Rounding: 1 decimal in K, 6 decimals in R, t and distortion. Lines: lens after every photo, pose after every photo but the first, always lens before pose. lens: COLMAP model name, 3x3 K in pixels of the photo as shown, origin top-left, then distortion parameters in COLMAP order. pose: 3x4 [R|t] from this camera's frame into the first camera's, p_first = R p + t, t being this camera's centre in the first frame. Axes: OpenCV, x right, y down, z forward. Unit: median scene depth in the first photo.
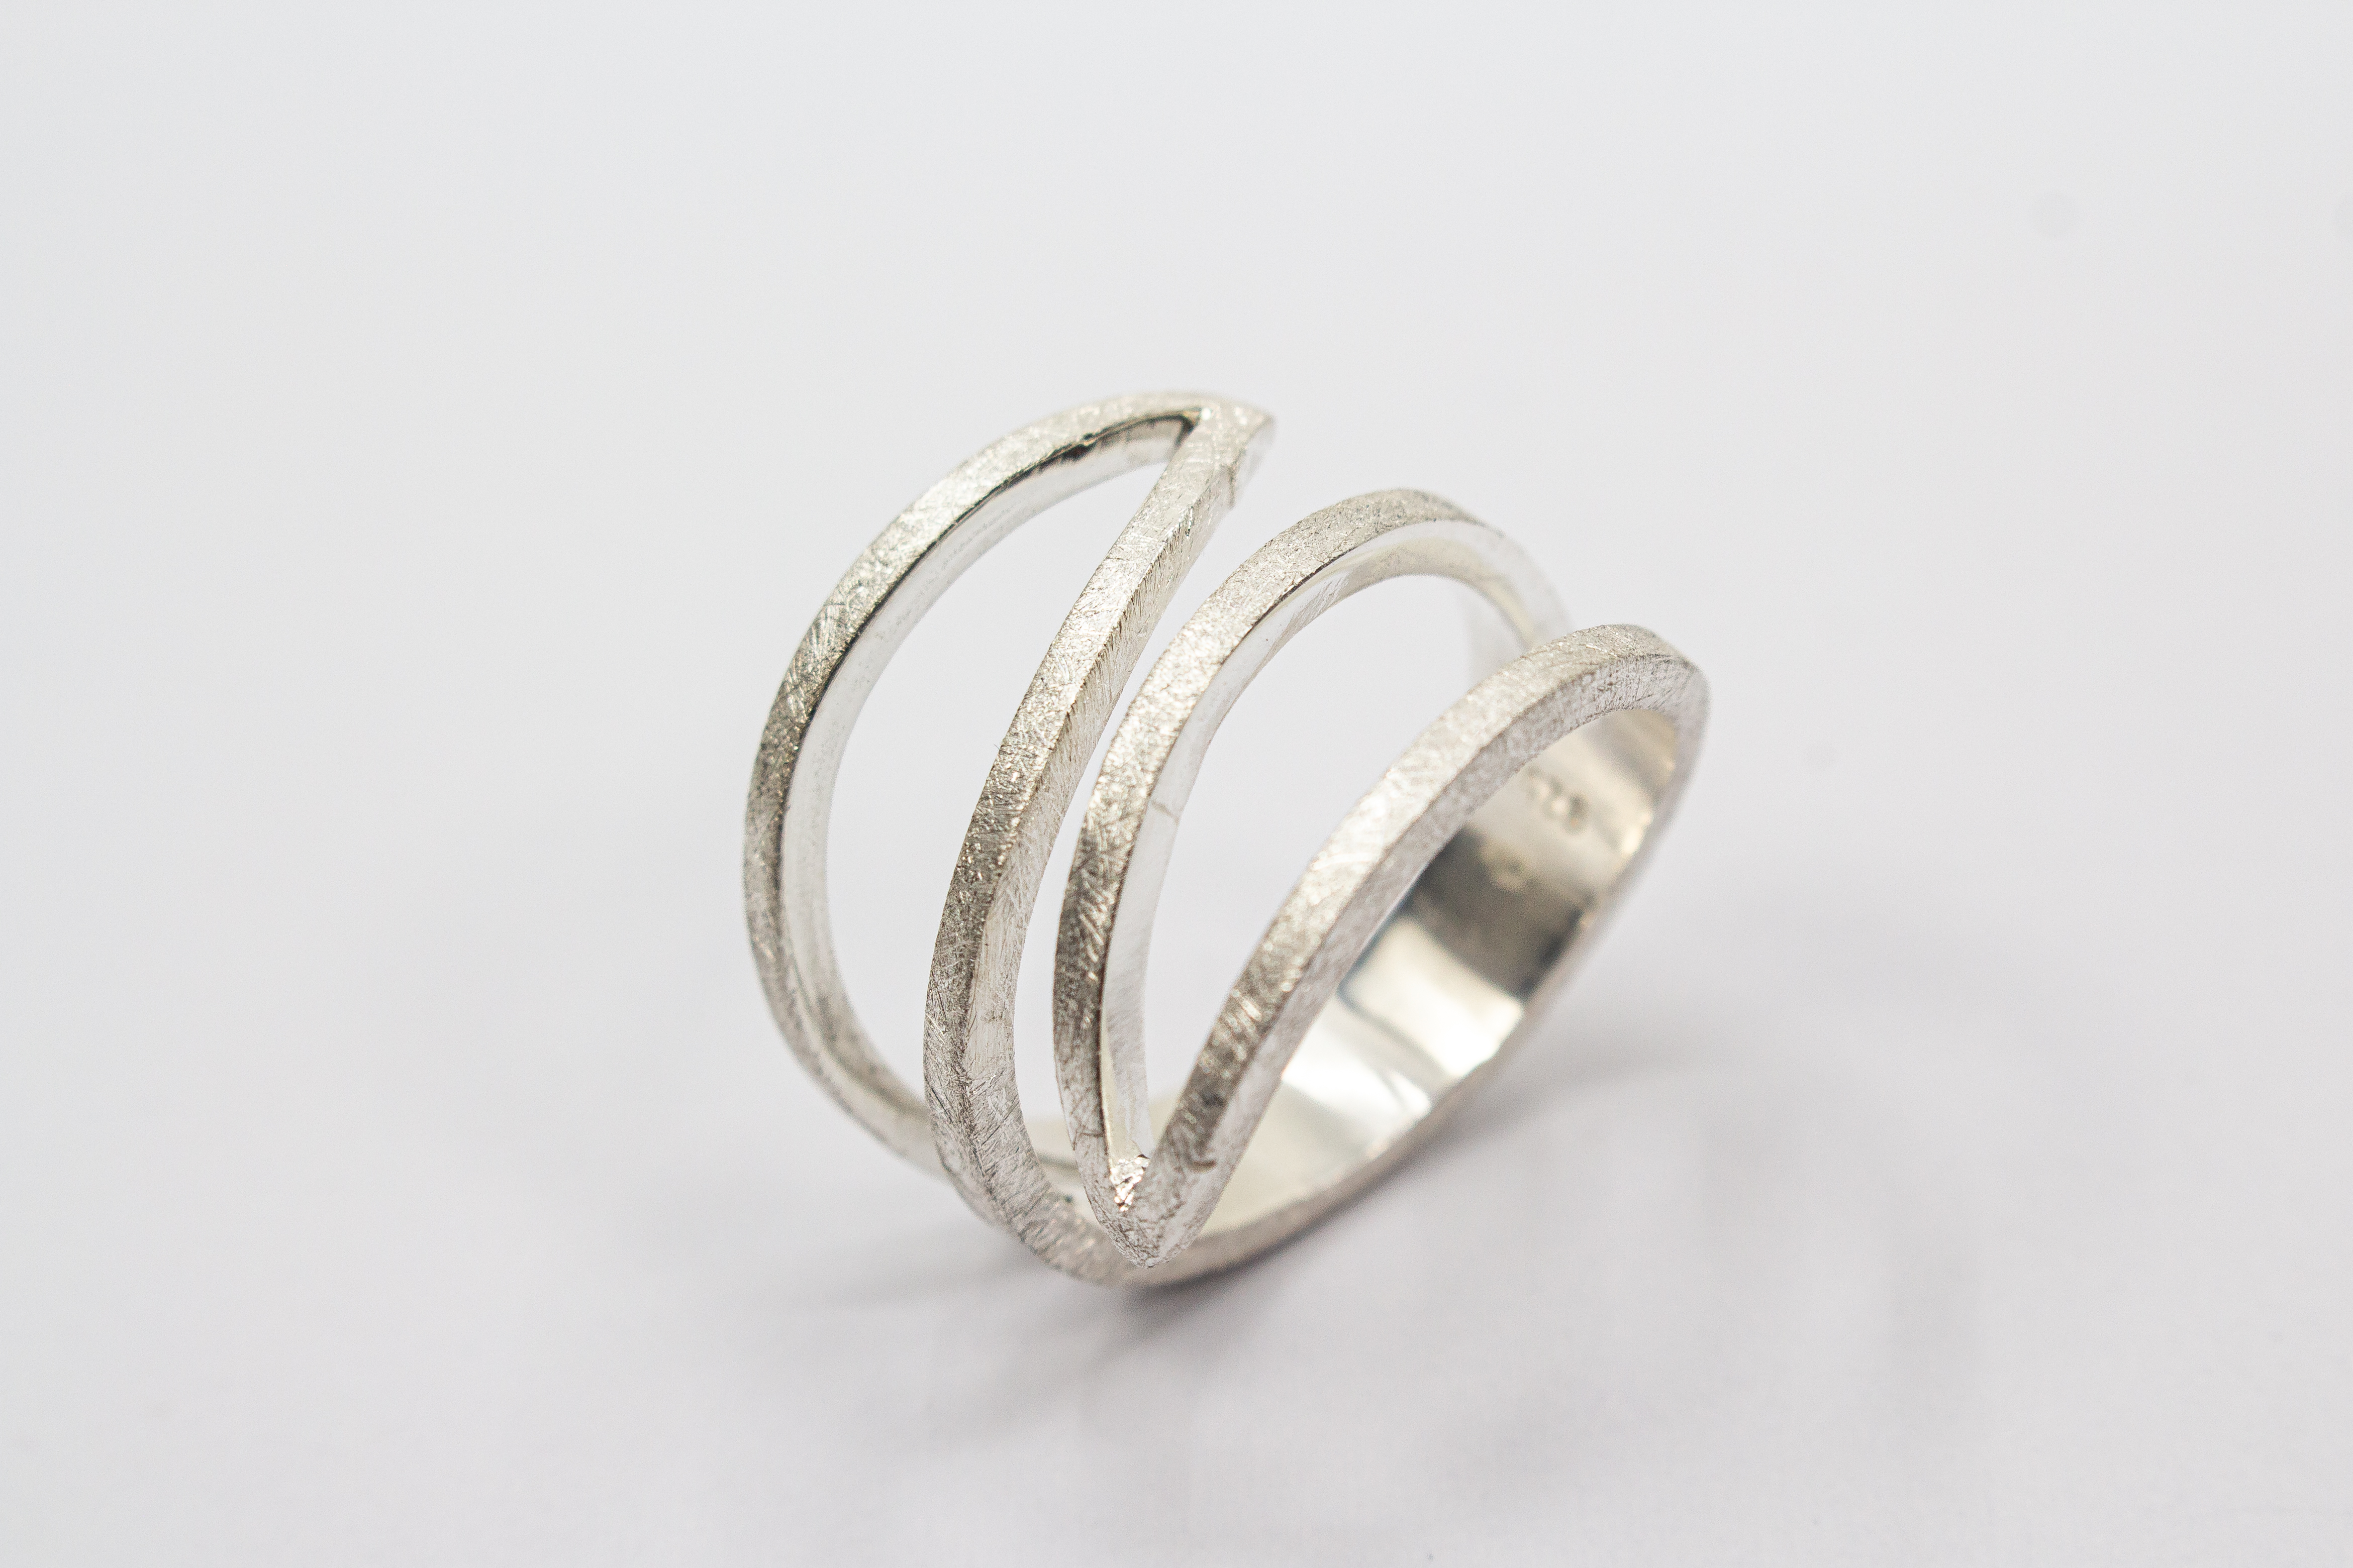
lens RADIAL K [[3454.0, 0, 1176.5], [0, 3454.0, 784.0], [0, 0, 1]] dist [0.006793, 0.001017]
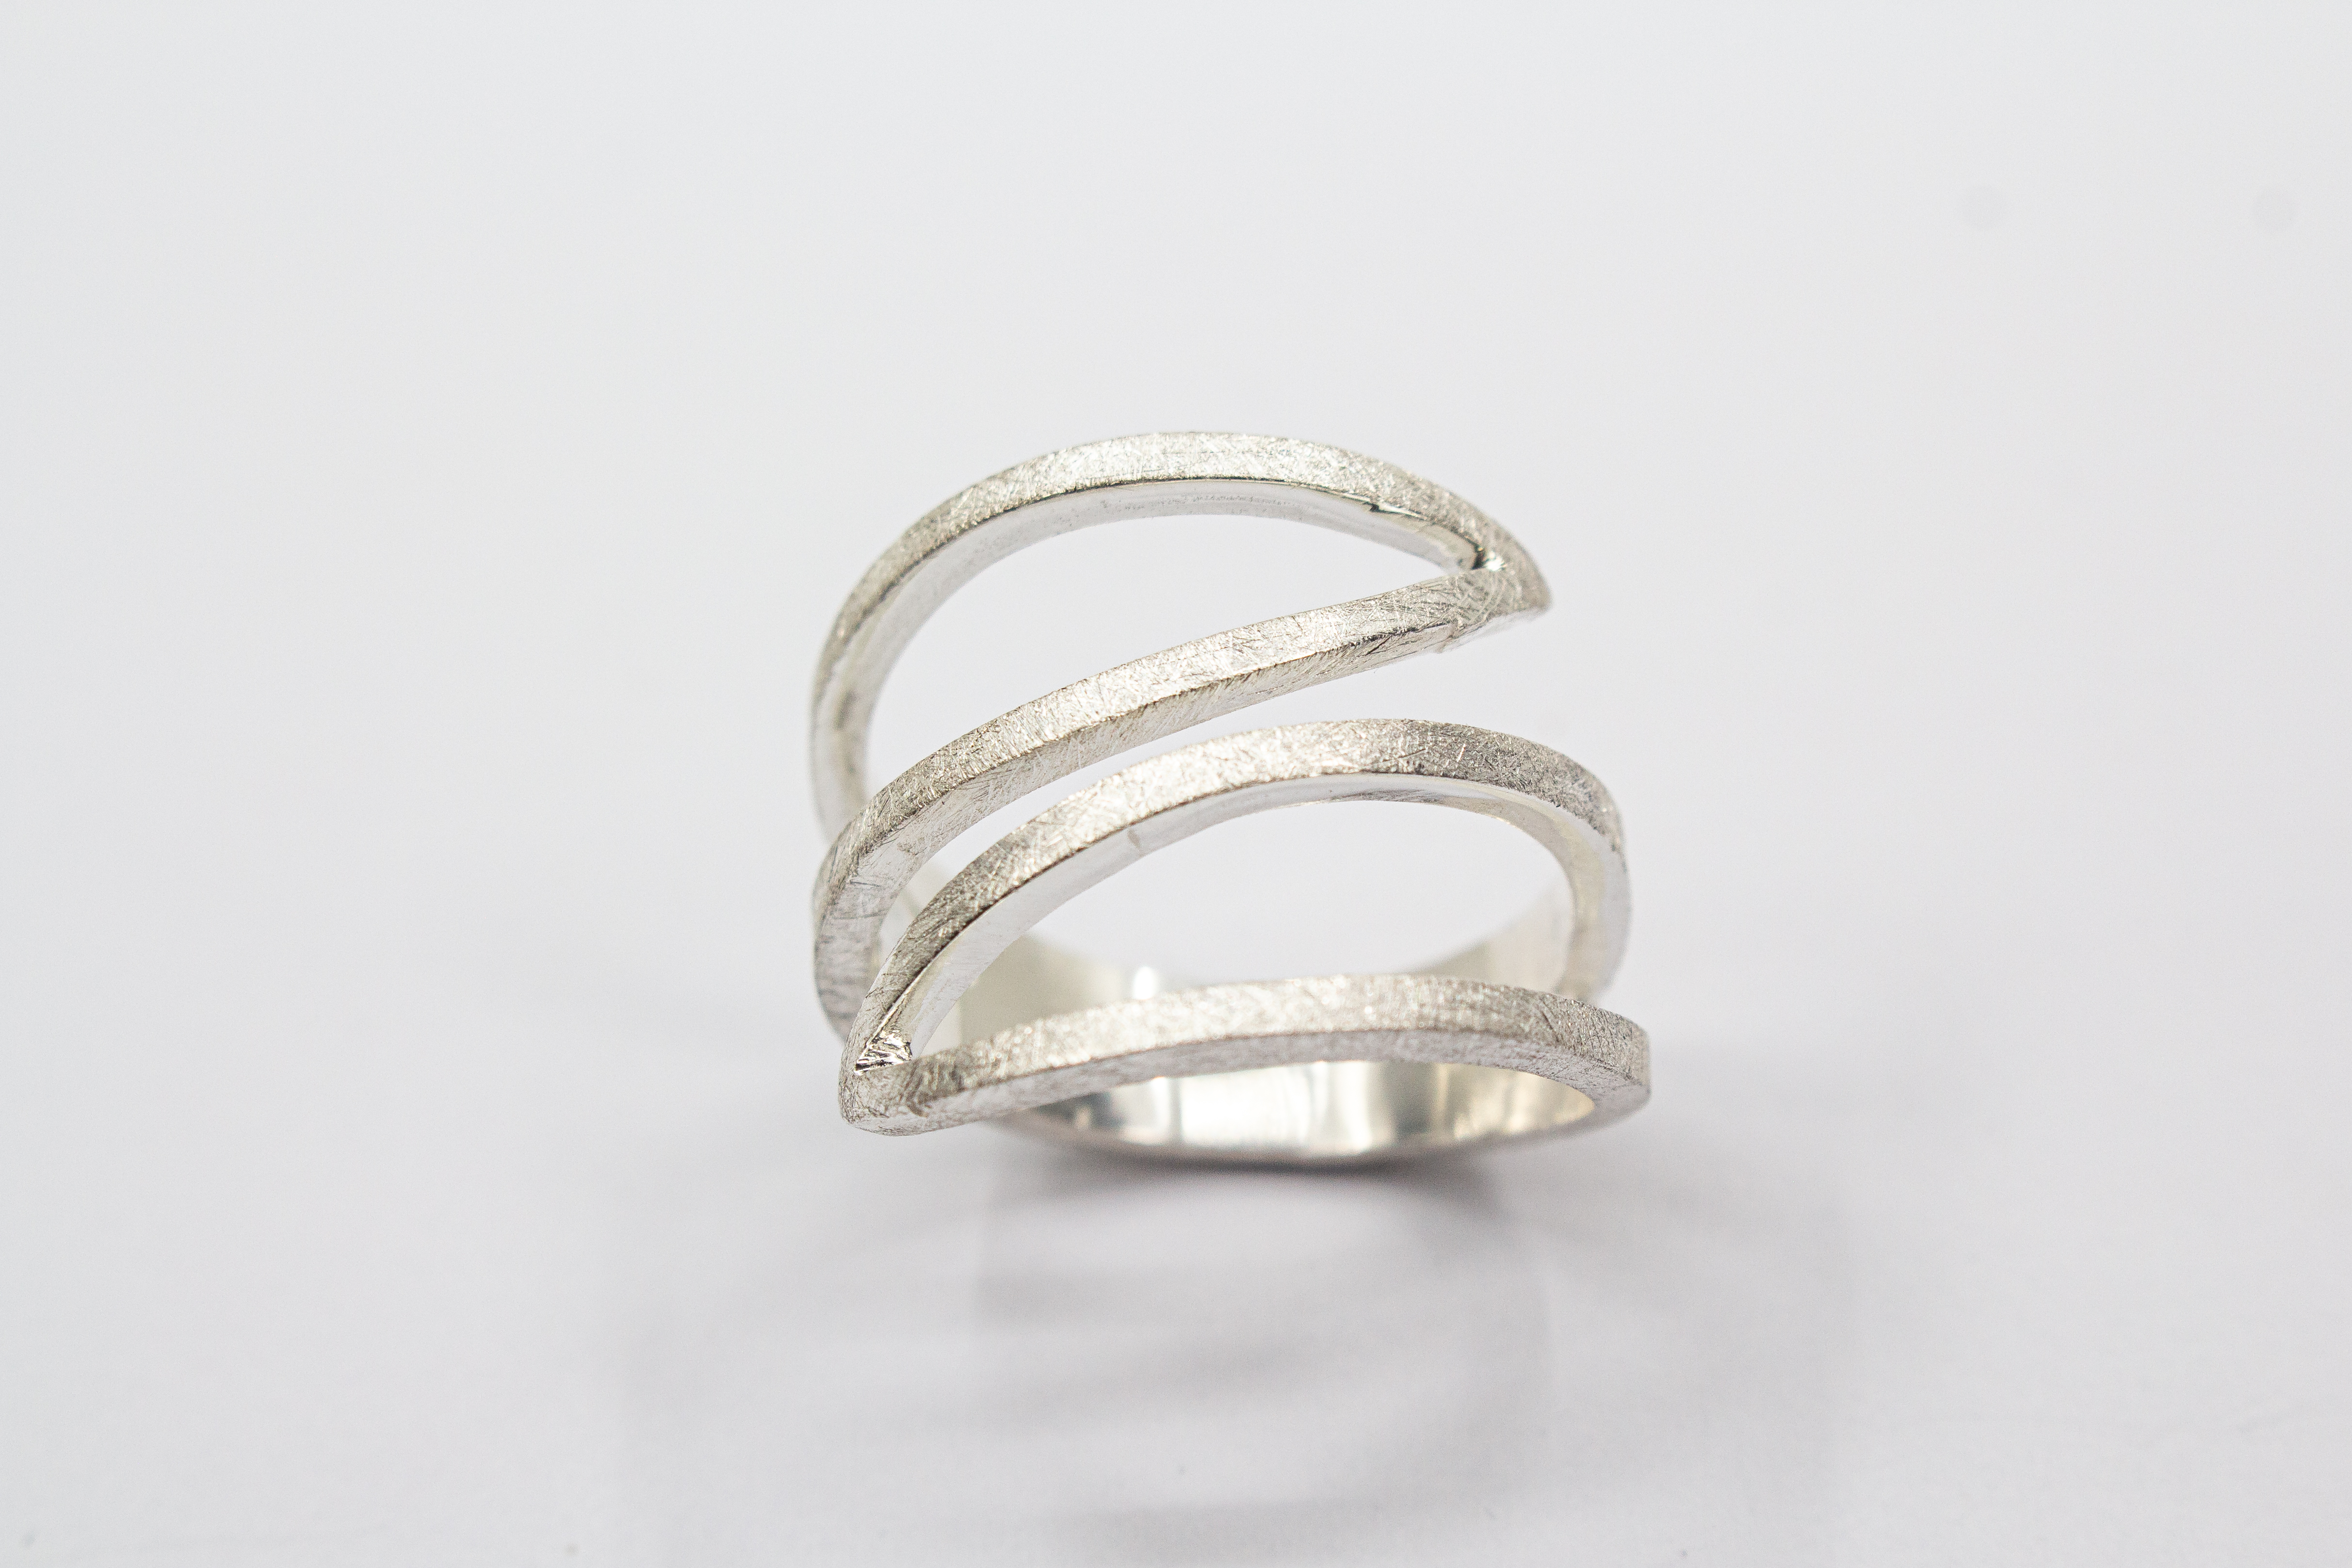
lens RADIAL K [[3453.0, 0, 1176.0], [0, 3453.0, 784.0], [0, 0, 1]] dist [0.006793, 0.001017]
pose [[0.703853, 0.708942, -0.044636, 0.037623], [-0.696796, 0.701277, 0.150620, -0.164122], [0.138083, -0.074913, 0.987583, -0.031065]]
